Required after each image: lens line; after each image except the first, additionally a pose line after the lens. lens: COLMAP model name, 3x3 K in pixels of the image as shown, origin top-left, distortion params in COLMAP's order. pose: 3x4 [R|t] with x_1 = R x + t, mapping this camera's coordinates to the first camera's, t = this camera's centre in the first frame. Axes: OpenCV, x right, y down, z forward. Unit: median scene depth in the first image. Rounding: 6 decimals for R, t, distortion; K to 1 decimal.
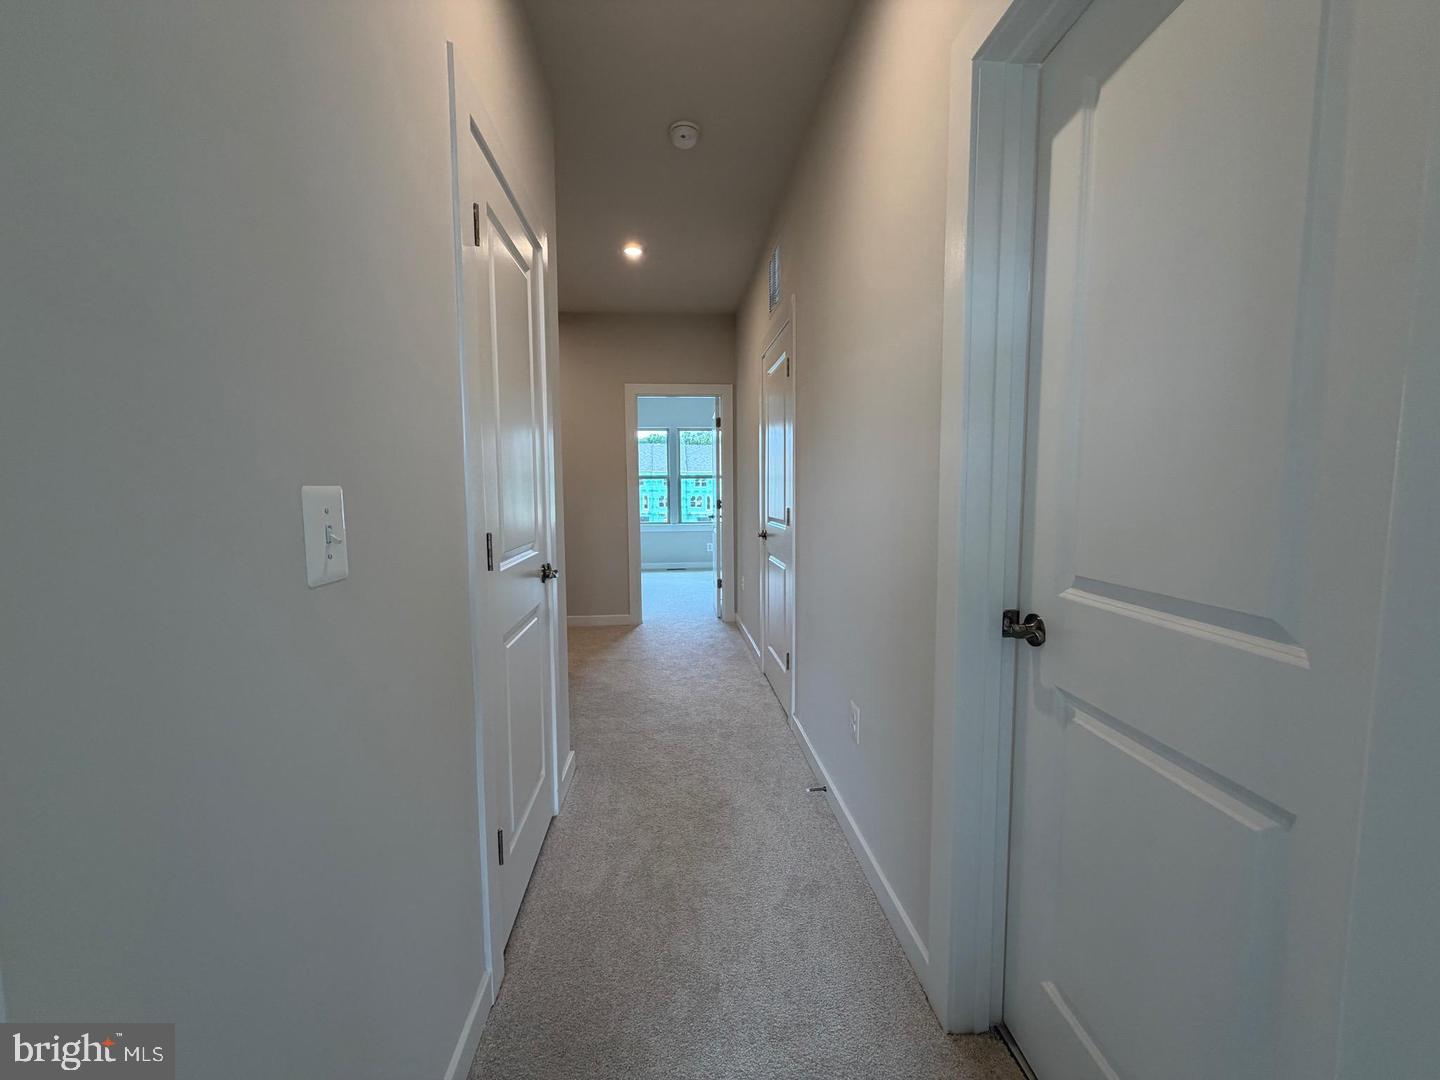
lens RADIAL K [[575.0, 0, 720.0], [0, 575.0, 540.0], [0, 0, 1]] dist [0.001110, -0.000008]
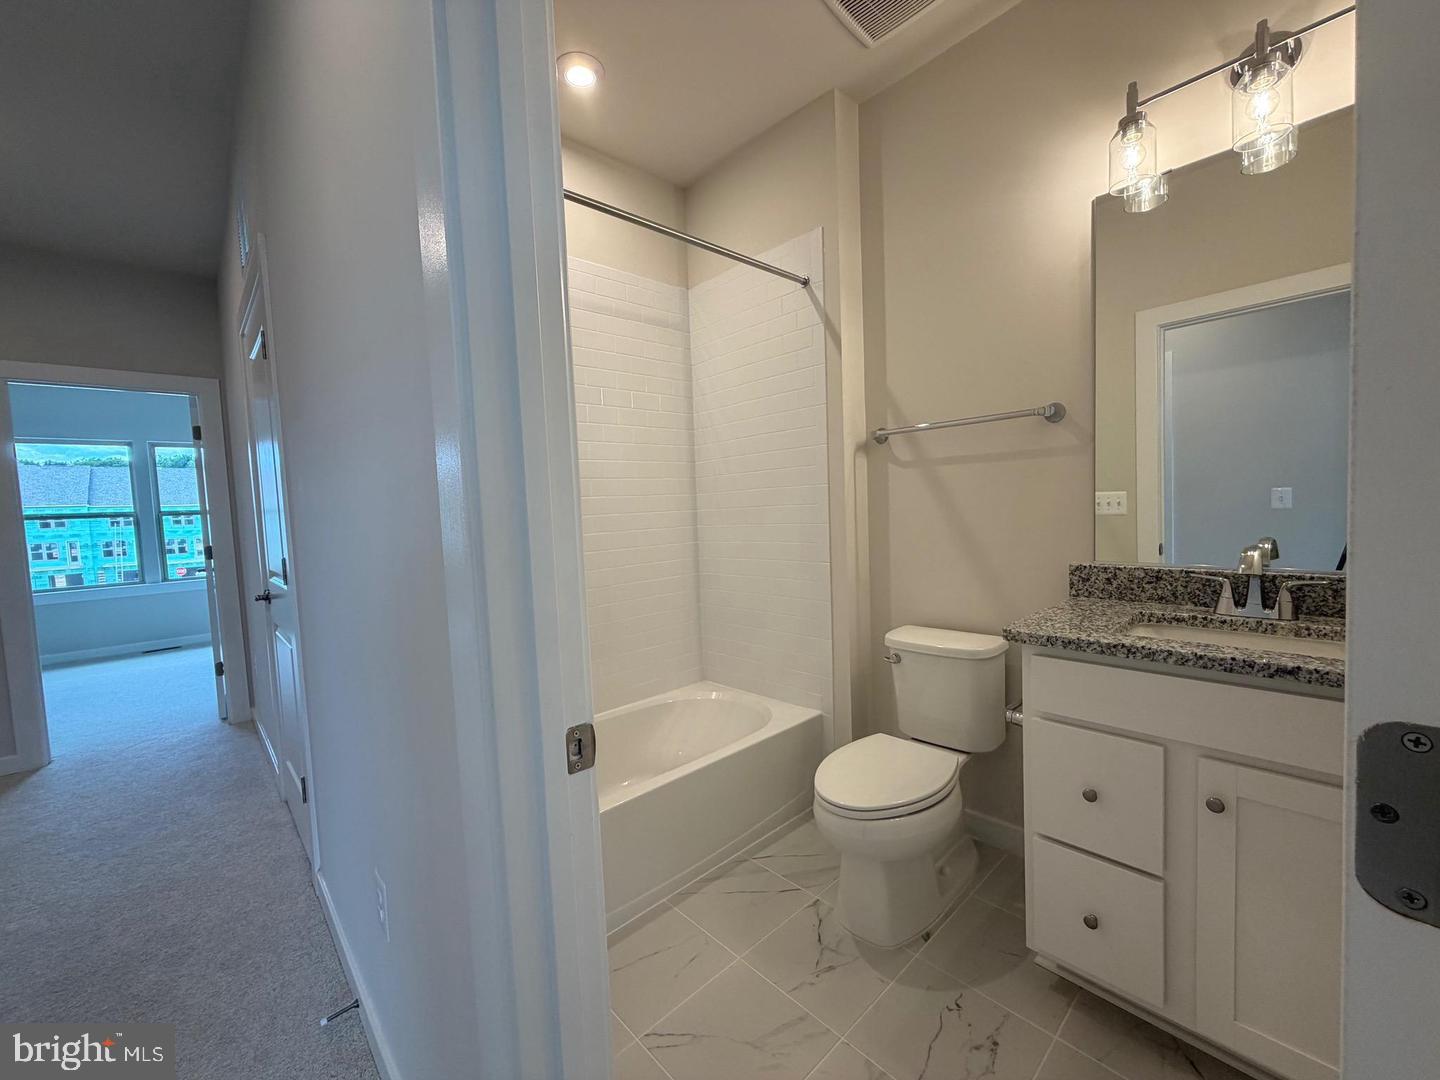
lens RADIAL K [[575.0, 0, 720.0], [0, 575.0, 540.0], [0, 0, 1]] dist [0.001110, -0.000008]
pose [[0.788265, -0.066460, 0.611737, 0.063888], [0.094131, 0.995473, -0.013145, -0.011770], [-0.608094, 0.067945, 0.790952, 0.100582]]
